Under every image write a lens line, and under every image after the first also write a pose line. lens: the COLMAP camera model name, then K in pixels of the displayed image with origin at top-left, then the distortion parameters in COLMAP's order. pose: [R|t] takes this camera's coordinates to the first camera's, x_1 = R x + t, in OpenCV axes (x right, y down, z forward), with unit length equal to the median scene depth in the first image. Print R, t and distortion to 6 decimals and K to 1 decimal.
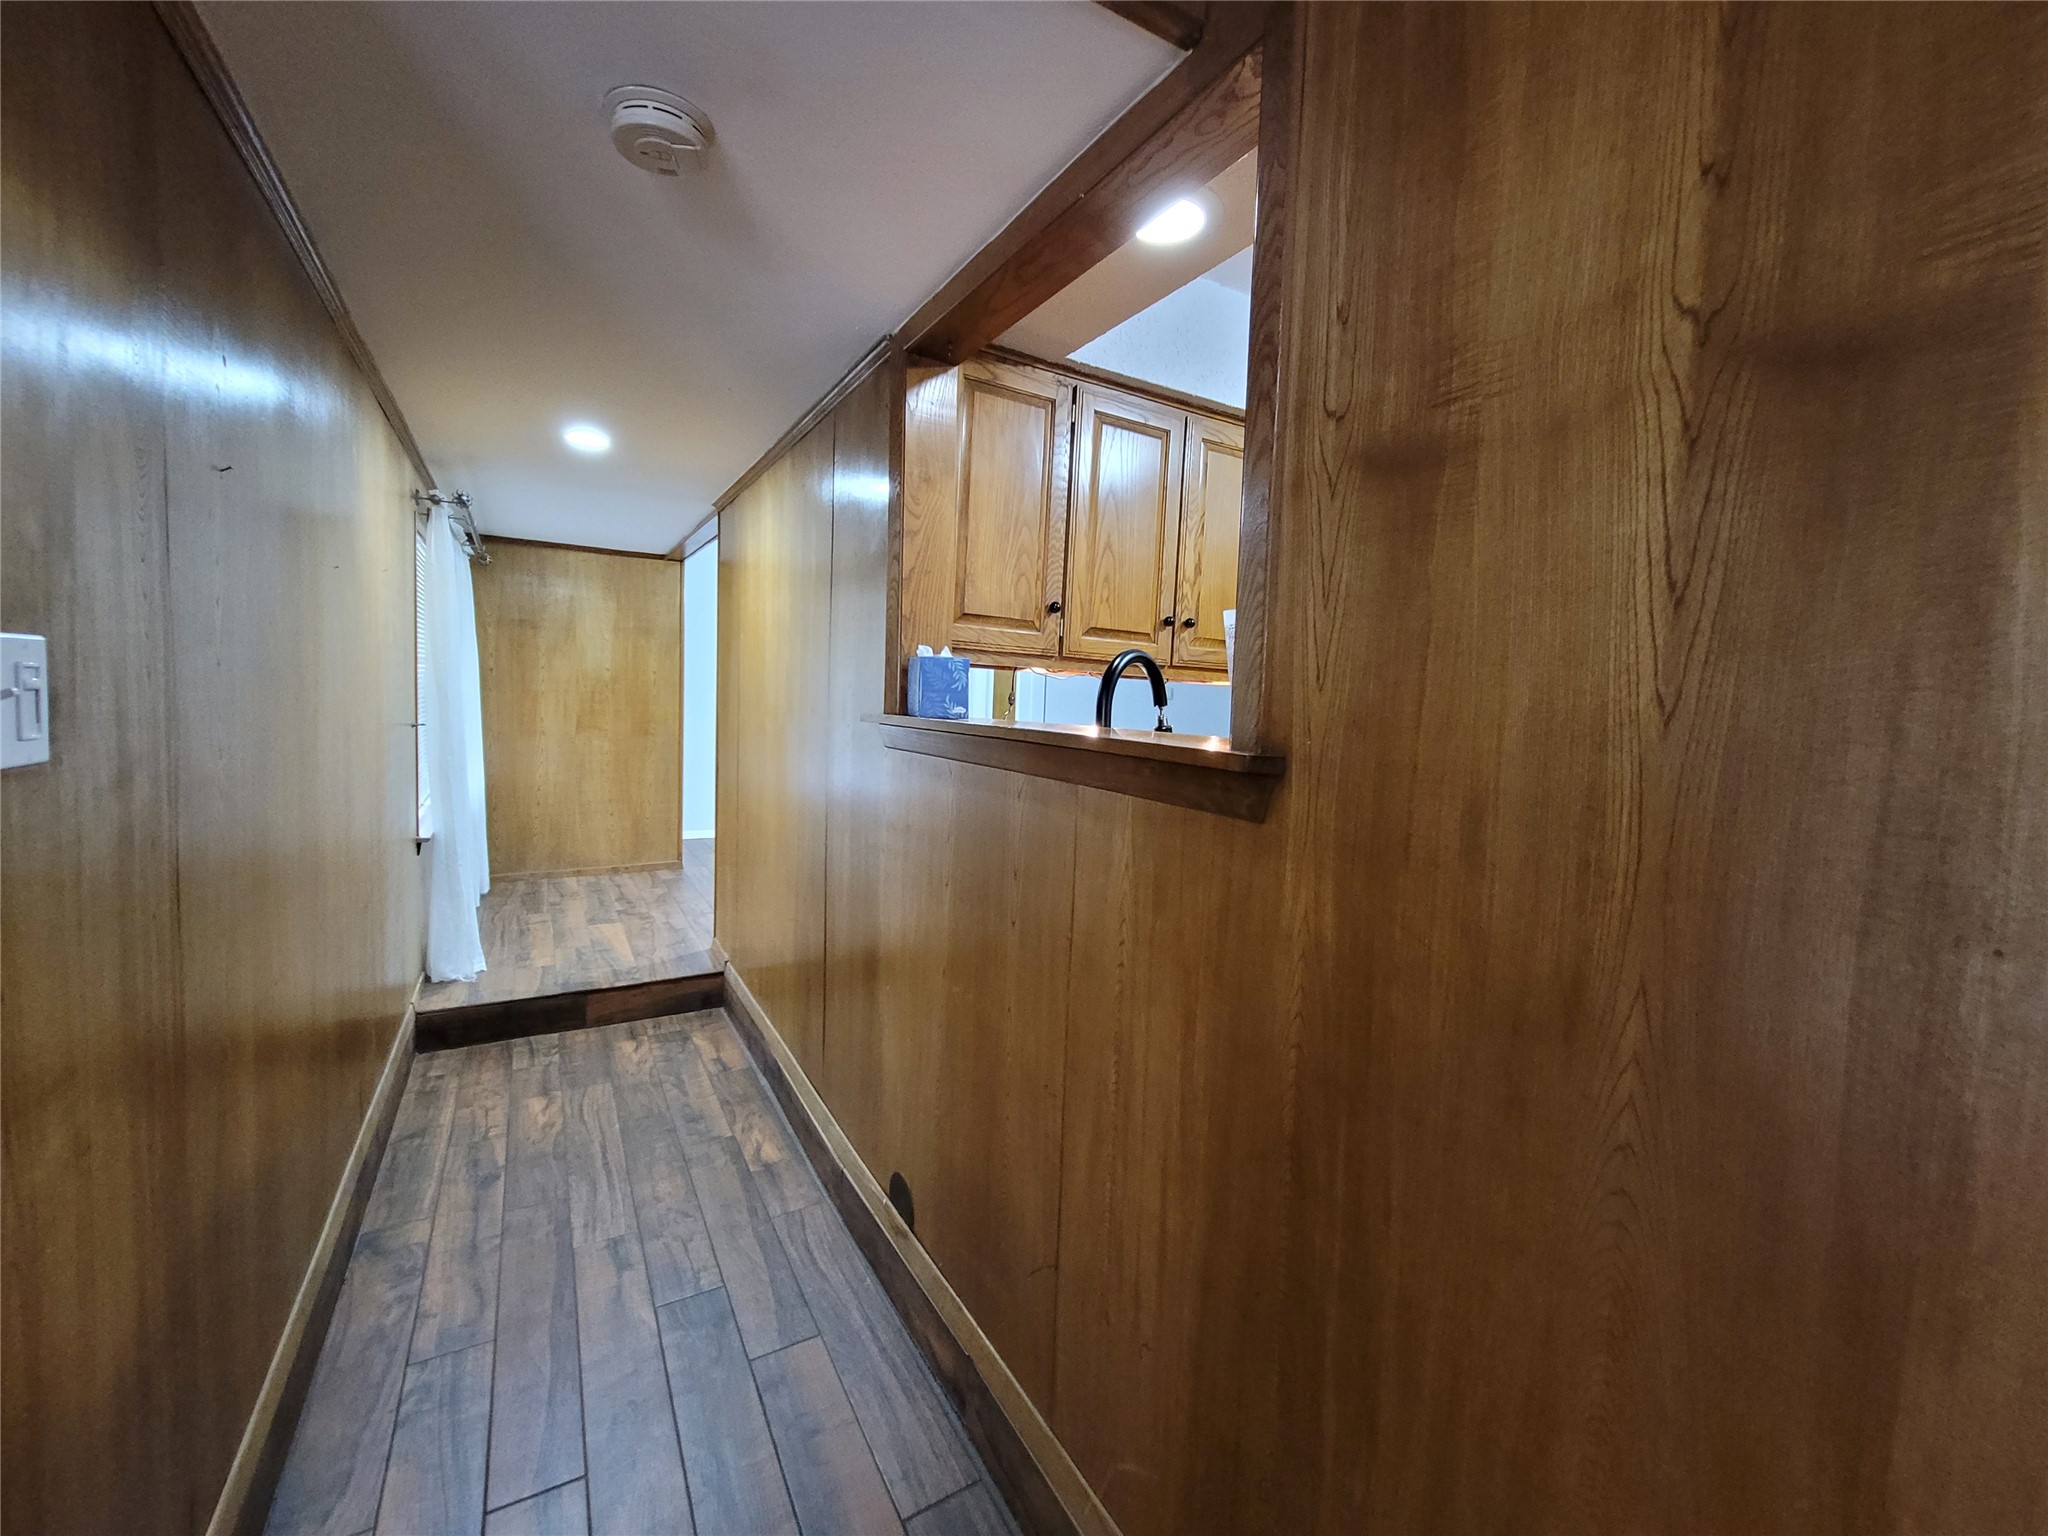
lens RADIAL K [[833.9, 0, 1020.9], [0, 833.9, 753.6], [0, 0, 1]] dist [-0.005436, 0.001833]
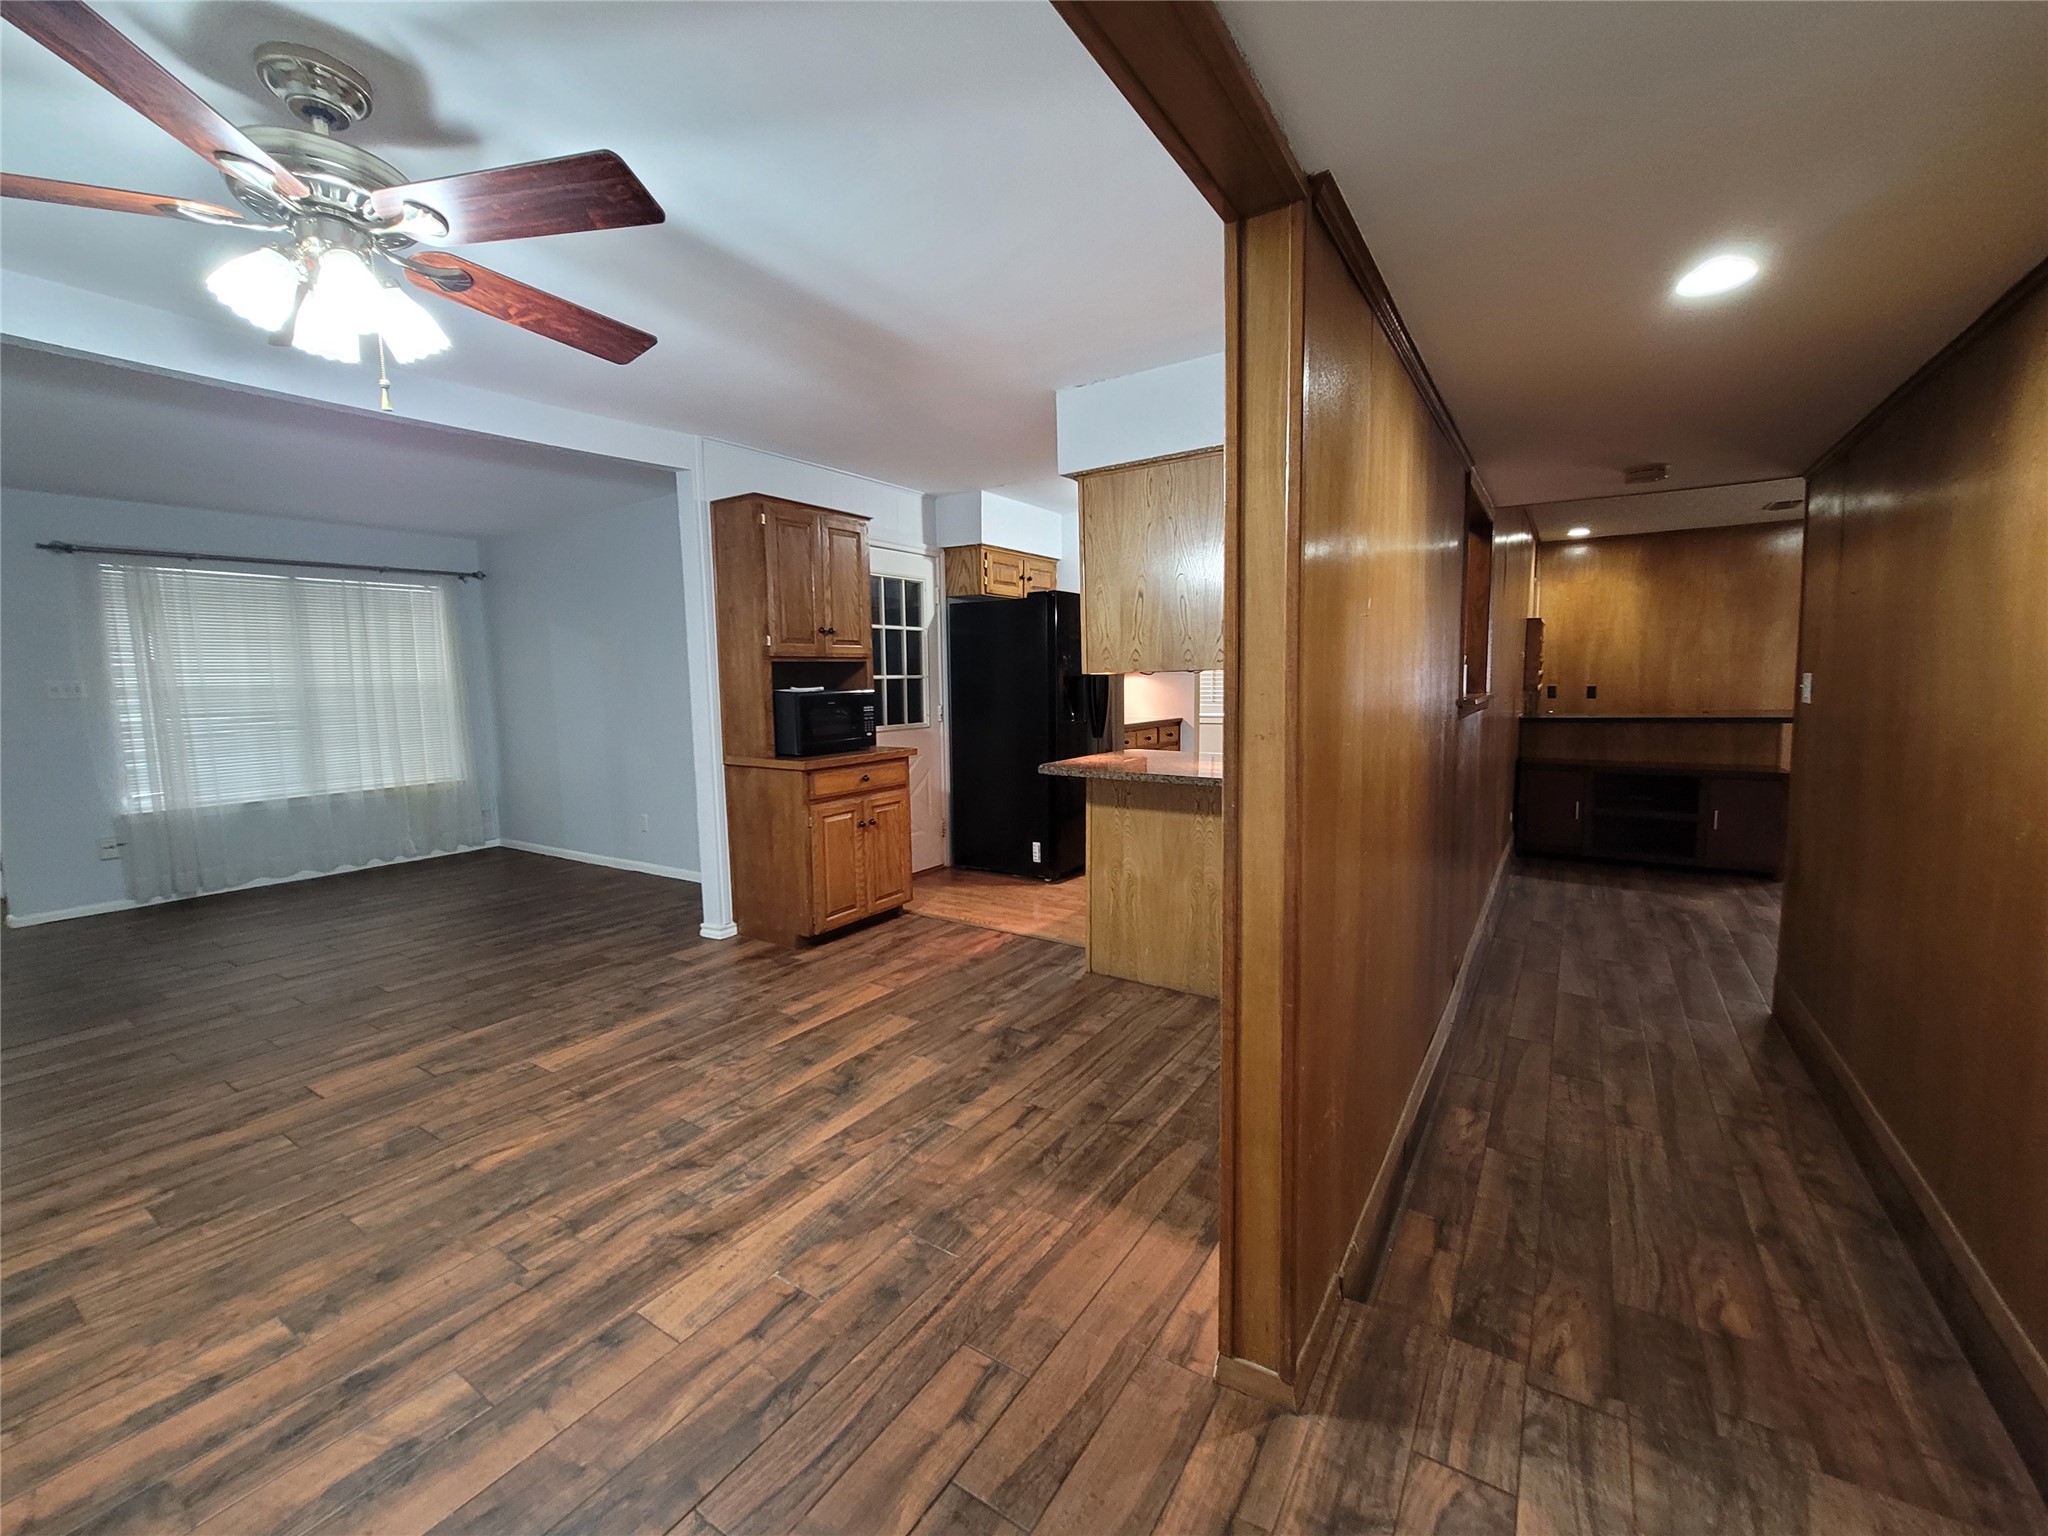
lens RADIAL K [[833.9, 0, 1022.4], [0, 833.9, 760.3], [0, 0, 1]] dist [-0.005436, 0.001833]
pose [[-0.441902, -0.117849, 0.889289, -0.949058], [0.065215, 0.984490, 0.162872, -0.190275], [-0.894690, 0.129968, -0.427363, 1.903096]]
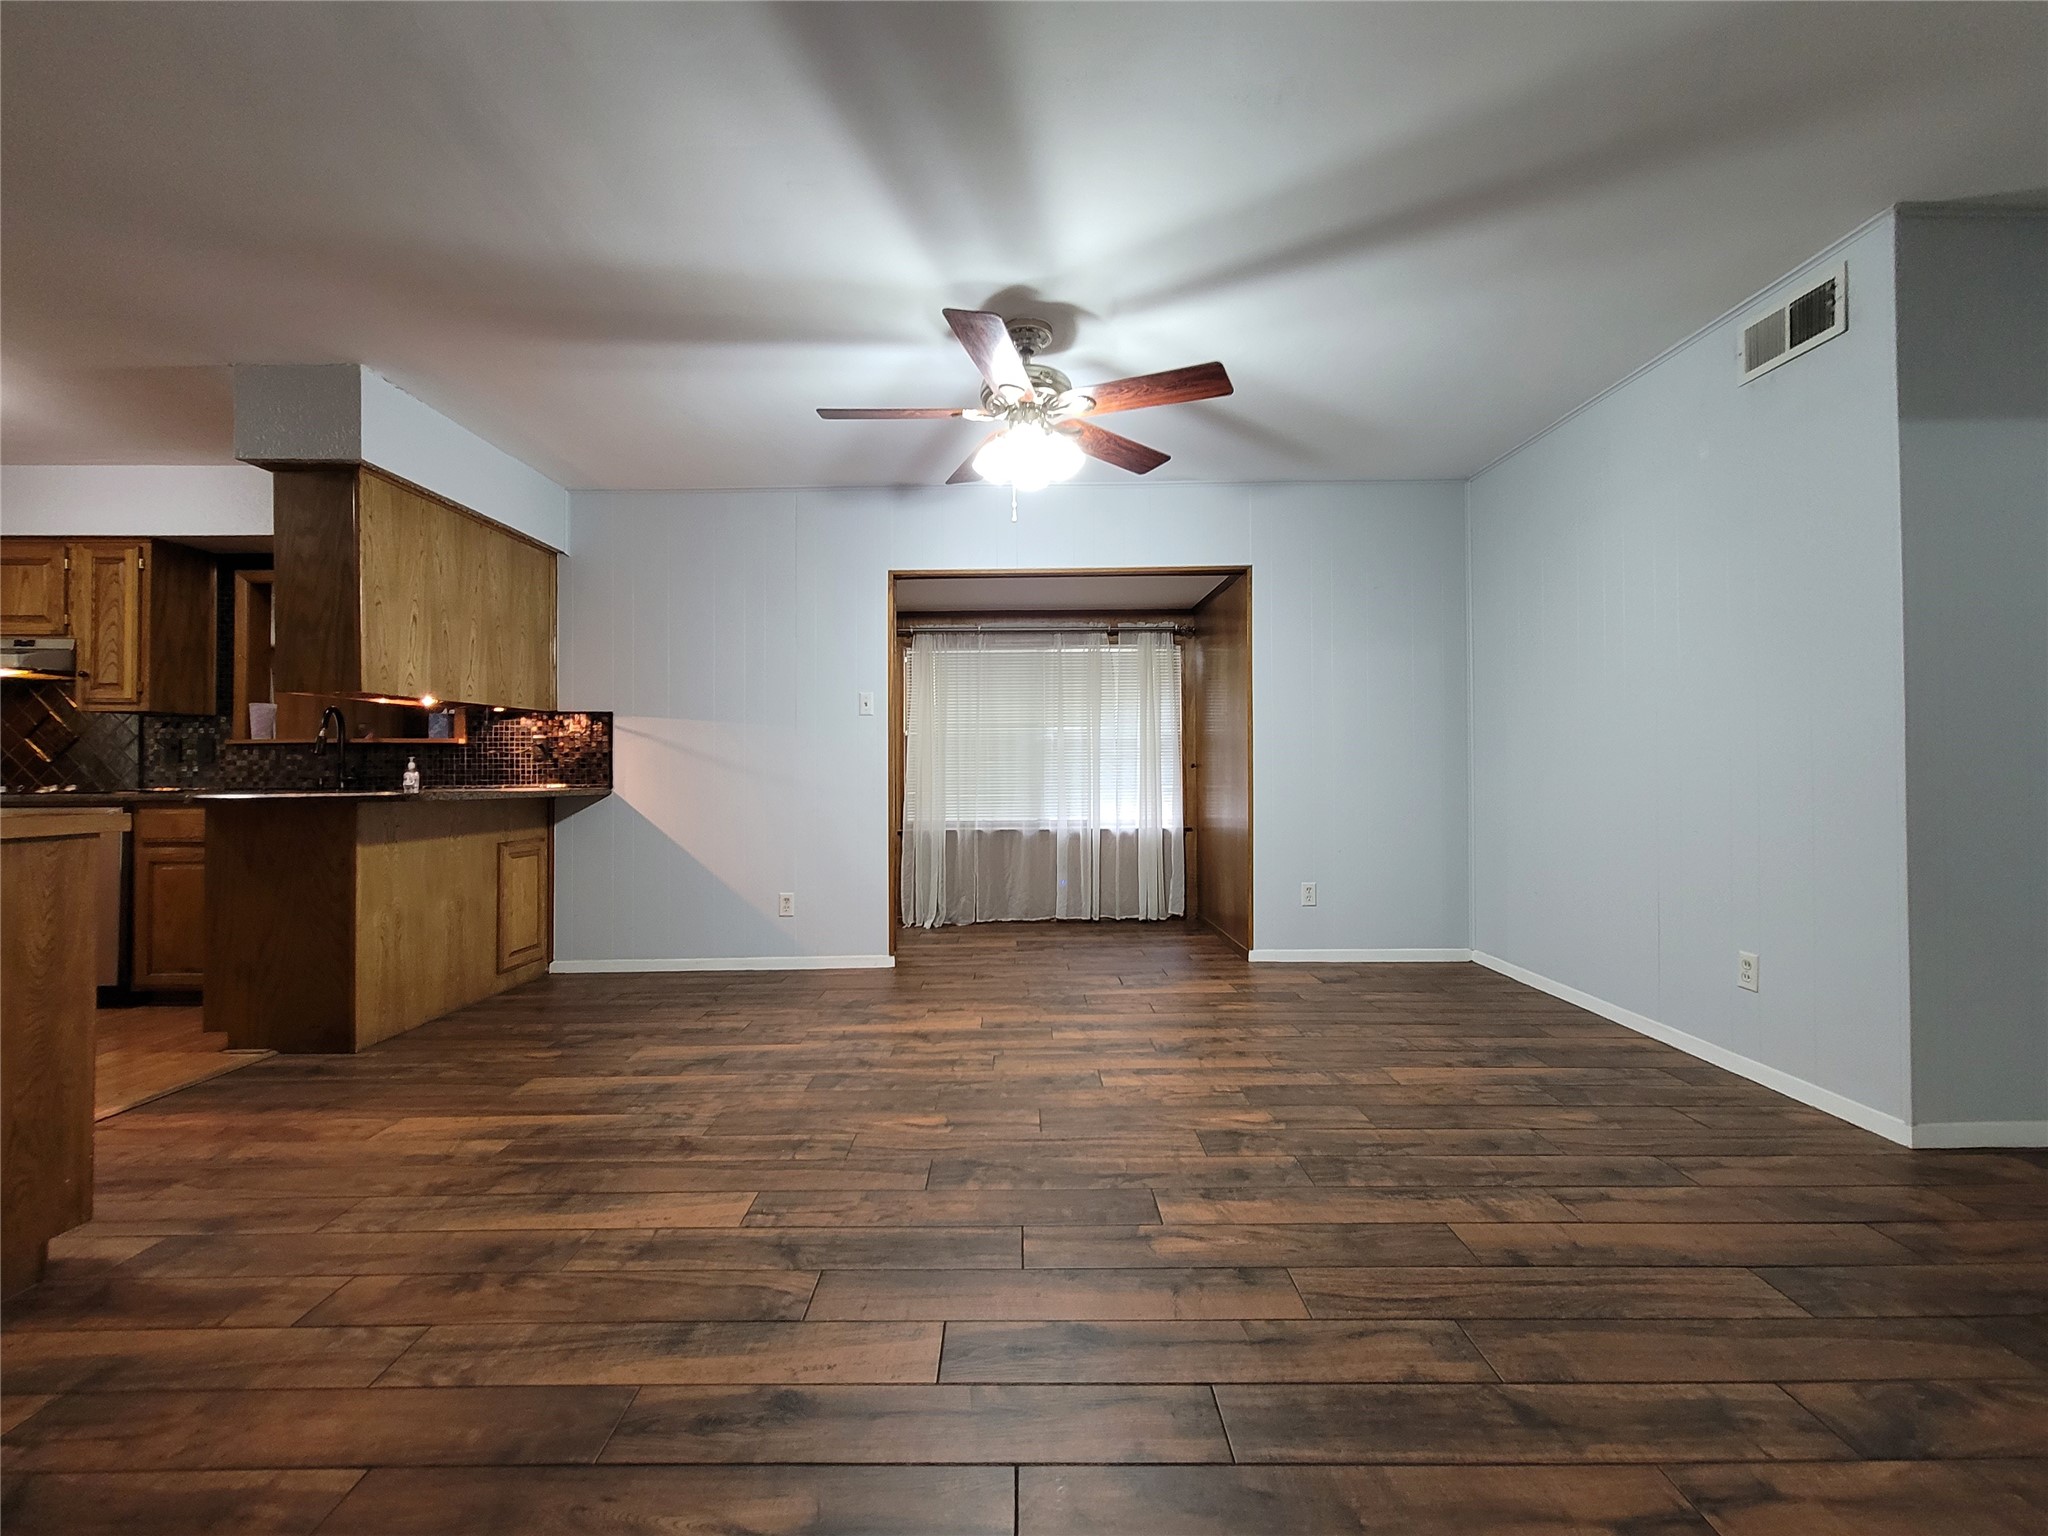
lens RADIAL K [[833.9, 0, 1019.5], [0, 833.9, 760.1], [0, 0, 1]] dist [-0.005436, 0.001833]
pose [[-0.503865, -0.043812, -0.862670, 0.806895], [-0.074305, 0.997209, -0.007245, -0.062072], [0.860580, 0.060450, -0.505714, 2.615880]]
